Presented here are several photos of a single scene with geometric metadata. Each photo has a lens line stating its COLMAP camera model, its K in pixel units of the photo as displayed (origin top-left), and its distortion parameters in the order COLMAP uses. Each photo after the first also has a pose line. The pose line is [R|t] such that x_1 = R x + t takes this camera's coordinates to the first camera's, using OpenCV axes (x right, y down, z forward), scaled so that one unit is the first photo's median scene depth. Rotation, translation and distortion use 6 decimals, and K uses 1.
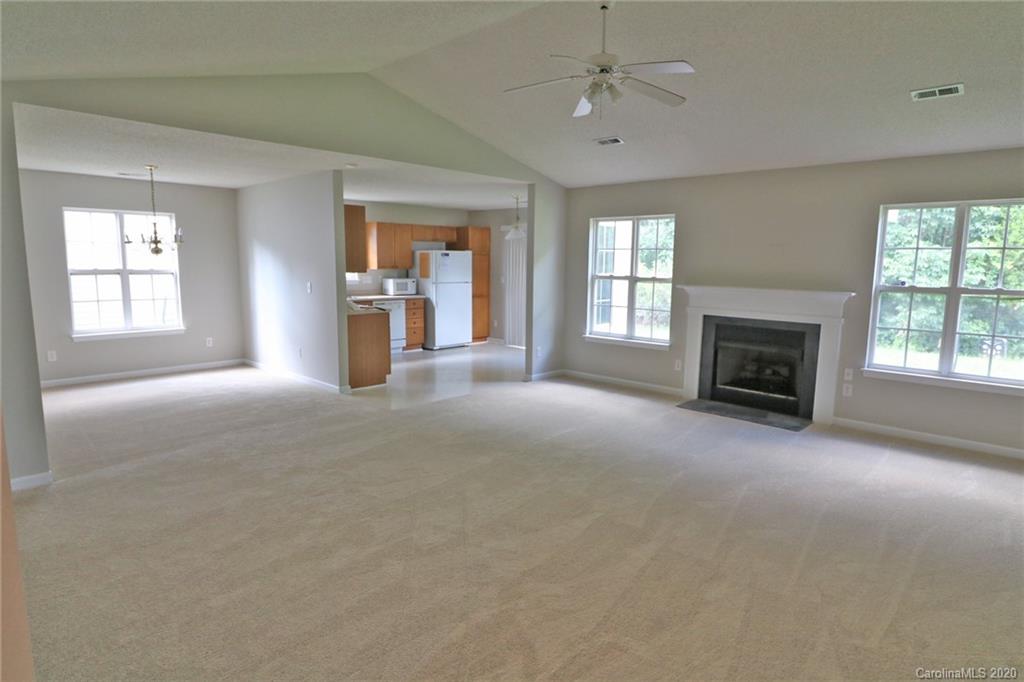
lens RADIAL K [[584.8, 0, 512.0], [0, 584.8, 341.0], [0, 0, 1]] dist [-0.000579, -0.003359]
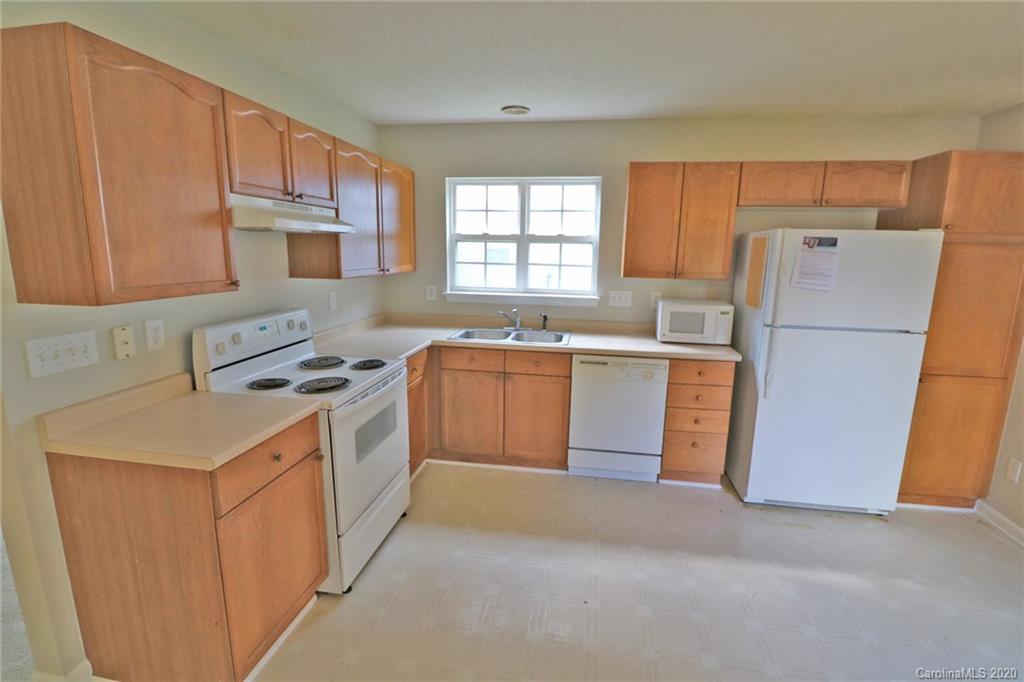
lens RADIAL K [[477.8, 0, 515.3], [0, 477.8, 338.9], [0, 0, 1]] dist [-0.001681, -0.010759]
pose [[0.558286, 0.153610, -0.815304, 0.015274], [-0.124336, 0.987103, 0.100839, -0.099158], [0.820279, 0.045075, 0.570185, 0.704572]]
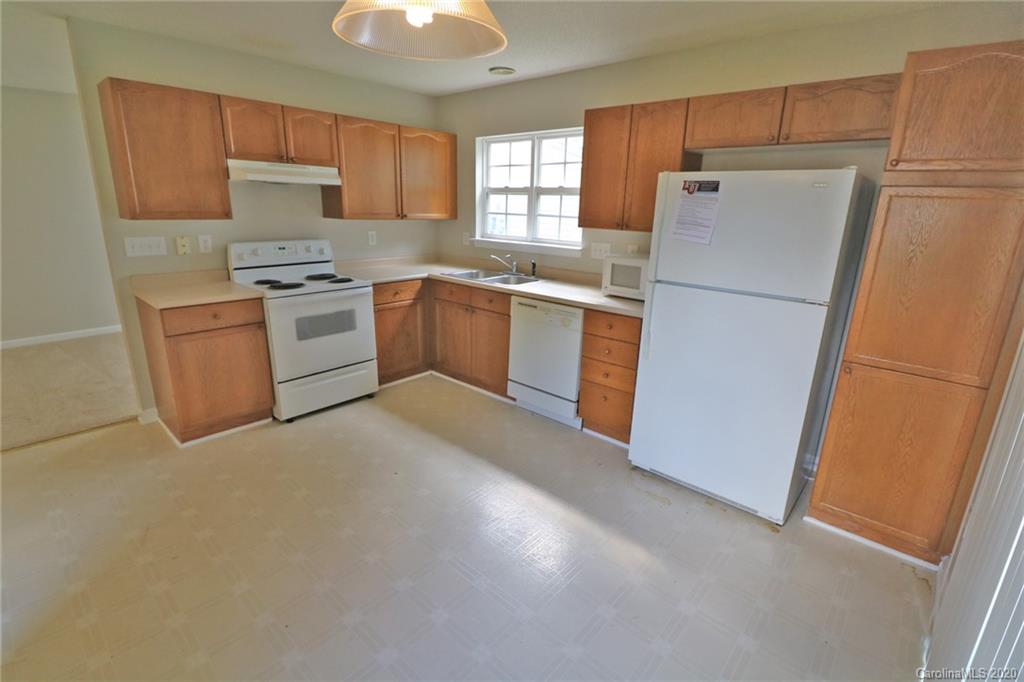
lens RADIAL K [[477.8, 0, 515.3], [0, 477.8, 338.9], [0, 0, 1]] dist [-0.001681, -0.010759]
pose [[0.025827, 0.259761, -0.965327, 0.125365], [-0.162742, 0.953860, 0.252321, -0.119965], [0.986331, 0.150582, 0.066909, 0.898289]]
